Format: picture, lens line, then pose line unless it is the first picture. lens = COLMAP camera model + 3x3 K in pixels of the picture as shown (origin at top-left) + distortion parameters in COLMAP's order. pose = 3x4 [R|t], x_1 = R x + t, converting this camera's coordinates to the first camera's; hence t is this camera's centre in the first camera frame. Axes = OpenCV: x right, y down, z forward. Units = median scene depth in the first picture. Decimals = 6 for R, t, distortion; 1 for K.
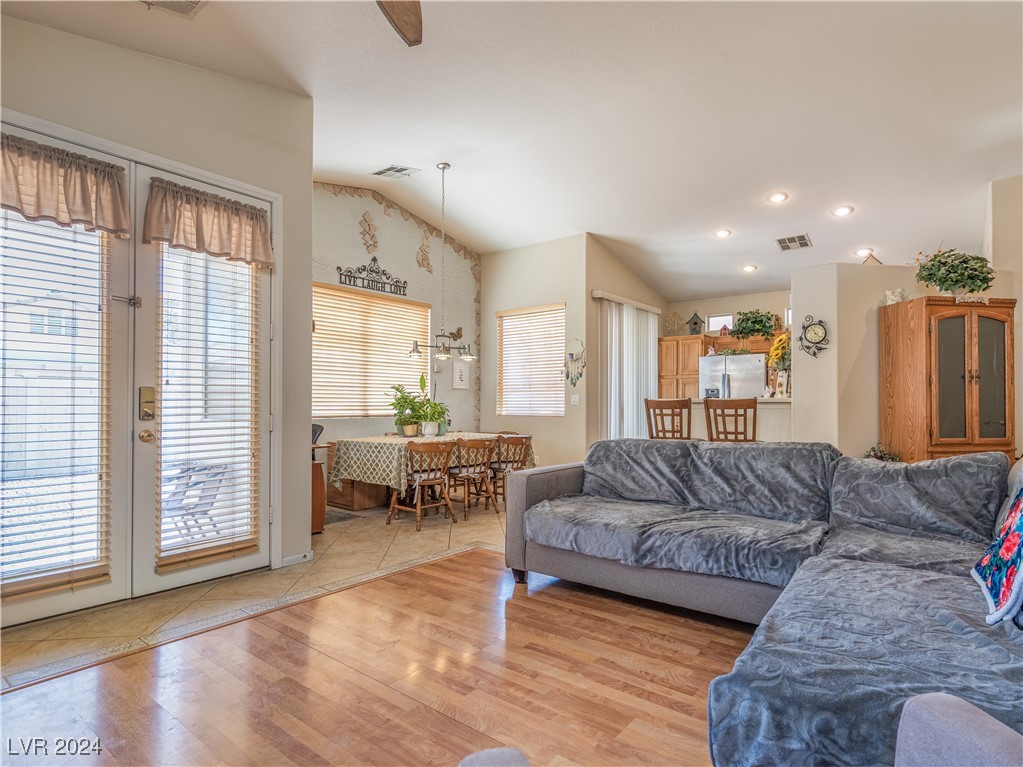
lens RADIAL K [[540.8, 0, 525.7], [0, 540.8, 400.3], [0, 0, 1]] dist [0.001515, 0.000457]
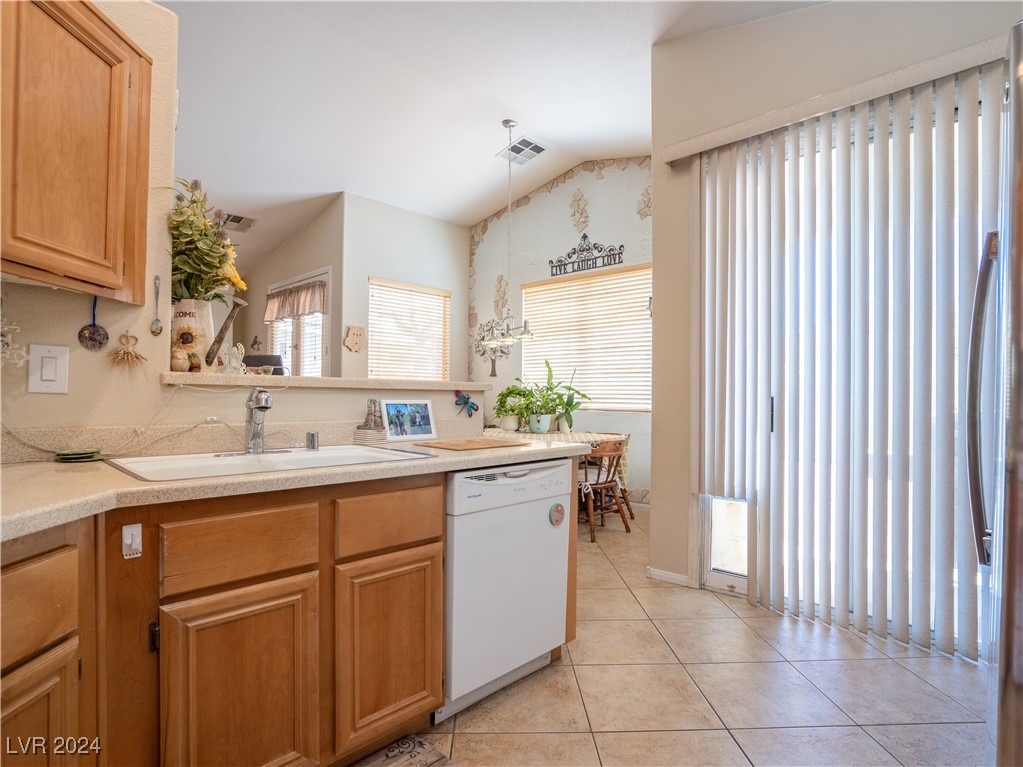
lens RADIAL K [[562.2, 0, 512.8], [0, 562.2, 393.8], [0, 0, 1]] dist [-0.057729, 0.000314]
pose [[-0.093452, -0.006140, -0.995605, 0.695284], [-0.002895, 0.999978, -0.005895, 0.008888], [0.995620, 0.002332, -0.093468, 1.018706]]
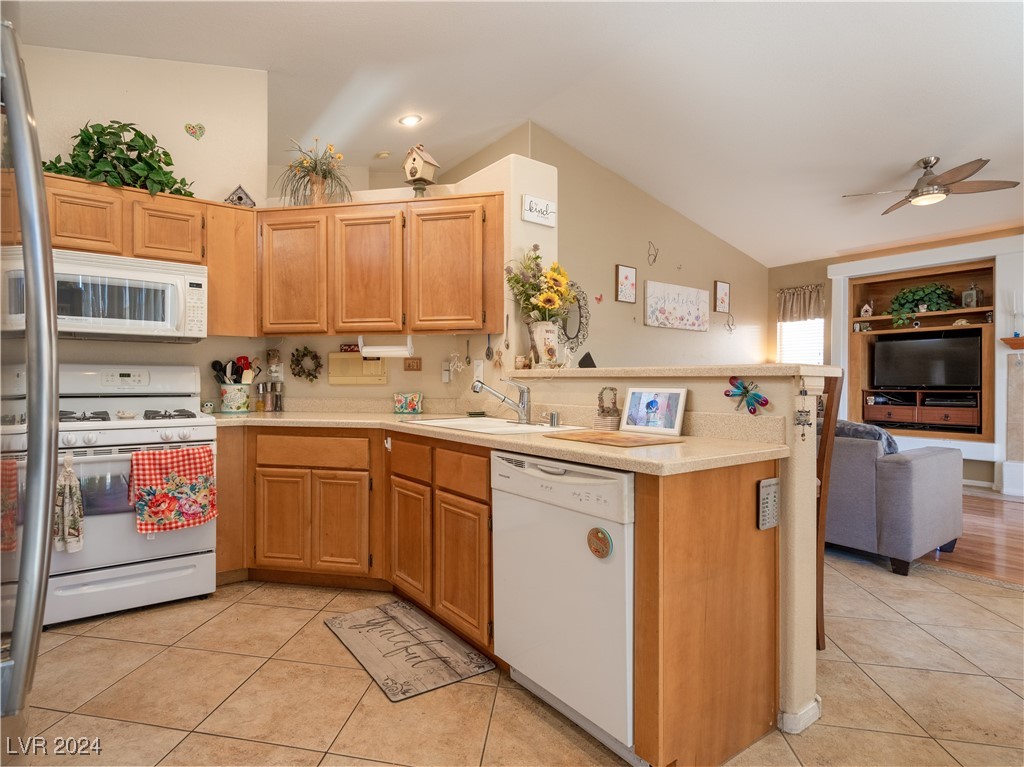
lens RADIAL K [[528.1, 0, 450.5], [0, 528.1, 384.0], [0, 0, 1]] dist [0.000173, 0.000842]
pose [[-0.945839, -0.005670, 0.324588, 0.317346], [-0.006925, 0.999972, -0.002710, 0.010063], [-0.324564, -0.004811, -0.945852, 1.275507]]
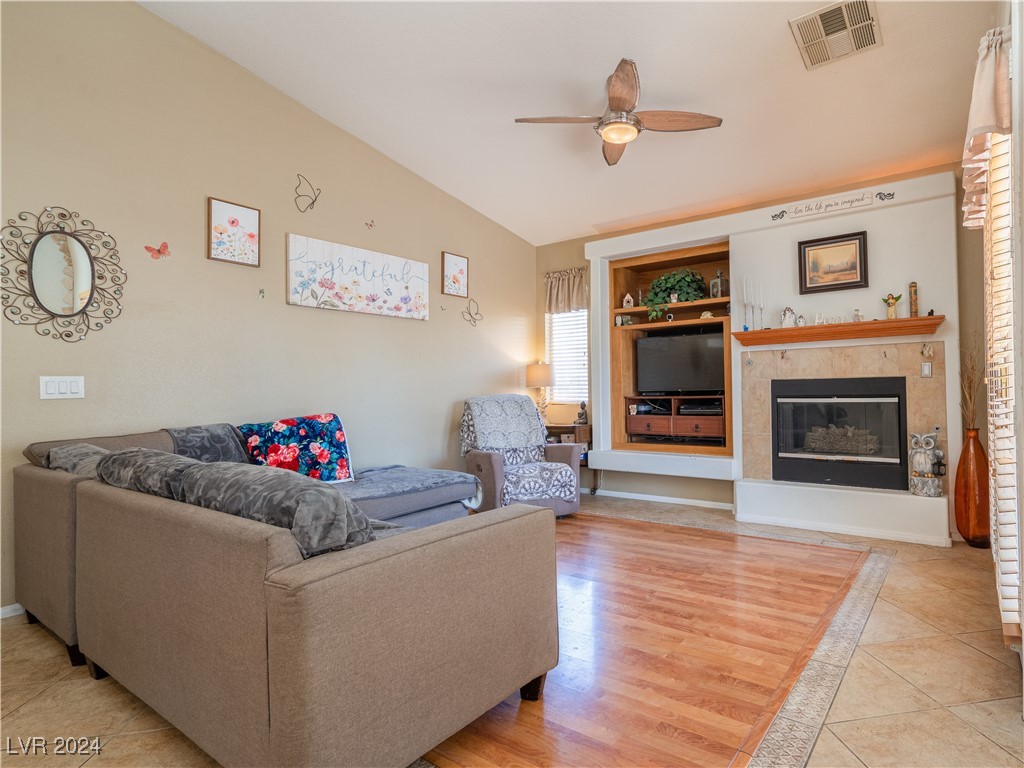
lens RADIAL K [[552.1, 0, 589.8], [0, 552.1, 382.3], [0, 0, 1]] dist [-0.001493, 0.019812]
pose [[-0.997985, 0.013873, -0.061920, -0.020540], [0.014990, 0.999732, -0.017614, 0.004163], [0.061659, -0.018506, -0.997926, 0.894140]]
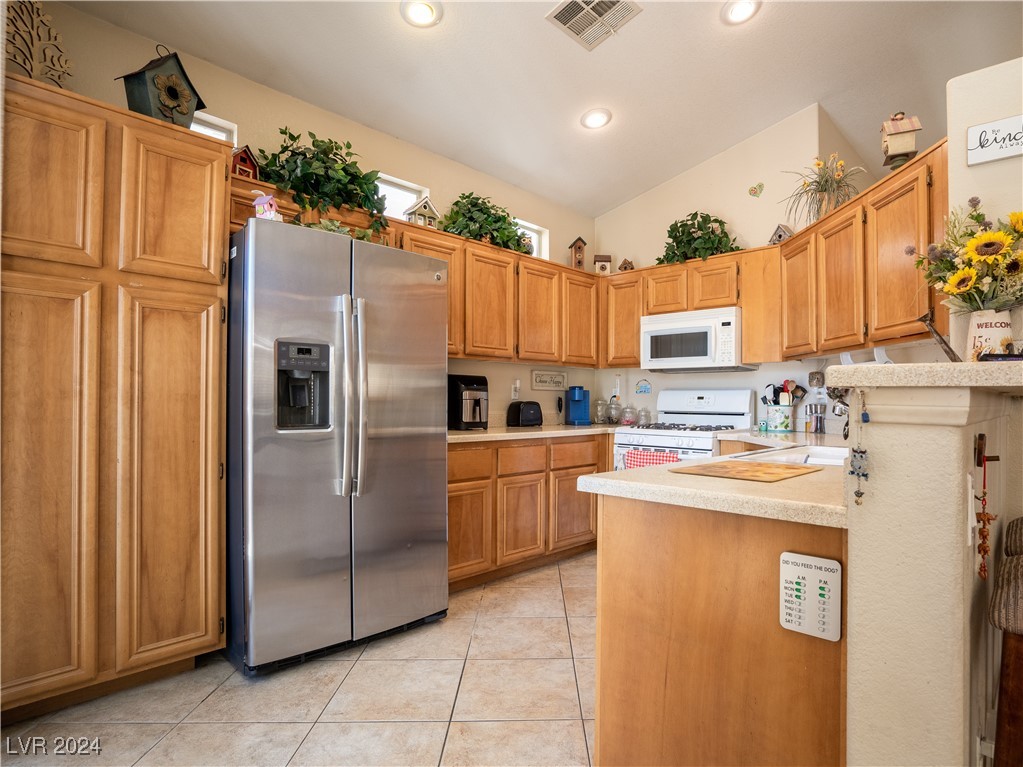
lens RADIAL K [[551.4, 0, 565.1], [0, 551.4, 397.5], [0, 0, 1]] dist [-0.048115, 0.017135]
pose [[0.061766, 0.007027, 0.998066, 0.083672], [-0.016941, 0.999839, -0.005991, 0.008923], [-0.997947, -0.016538, 0.061875, 1.046195]]
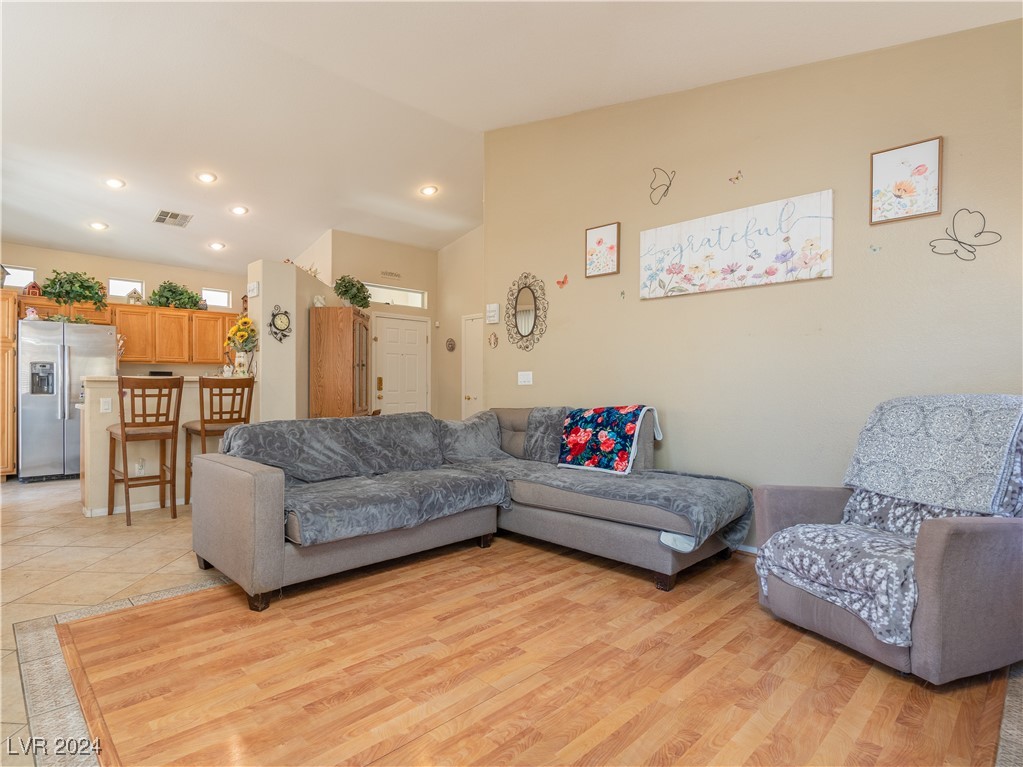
lens RADIAL K [[546.9, 0, 468.3], [0, 546.9, 384.0], [0, 0, 1]] dist [-0.003291, 0.000339]
pose [[0.167801, 0.002068, 0.985819, -0.412606], [-0.011953, 0.999929, -0.000063, 0.002648], [-0.985748, -0.011772, 0.167814, 0.317251]]
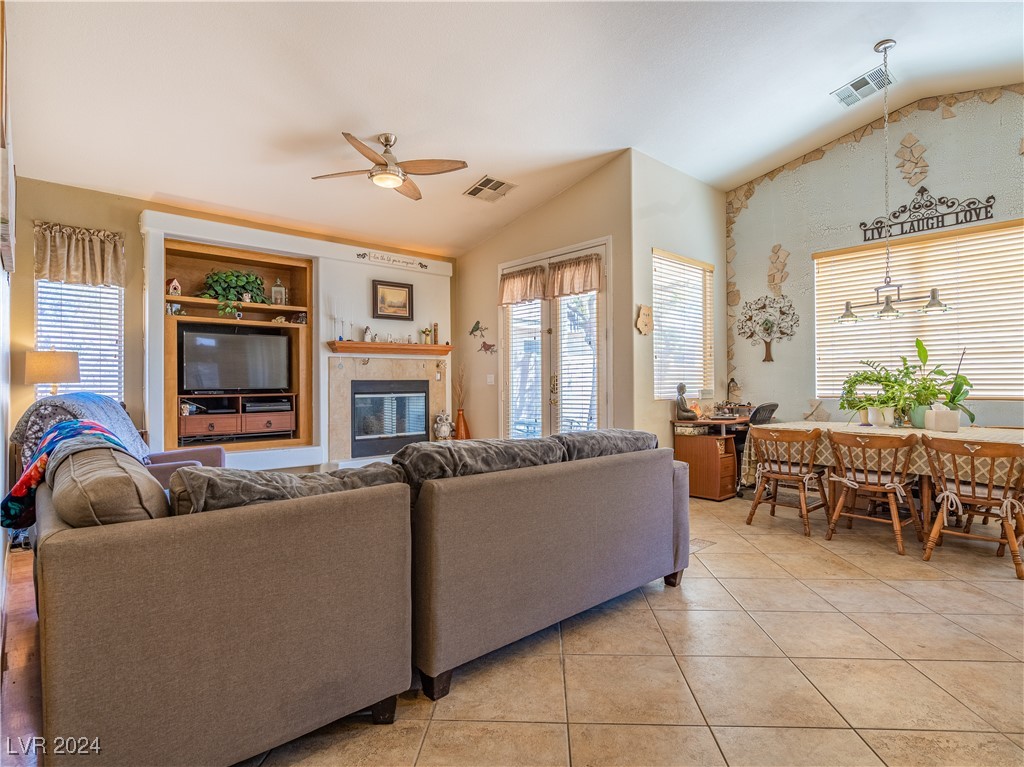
lens RADIAL K [[544.5, 0, 516.4], [0, 544.5, 380.8], [0, 0, 1]] dist [-0.004754, 0.001946]
pose [[-0.170038, -0.006548, -0.985416, 0.588166], [0.012482, 0.999883, -0.008798, 0.004182], [0.985358, -0.013796, -0.169936, 0.597853]]
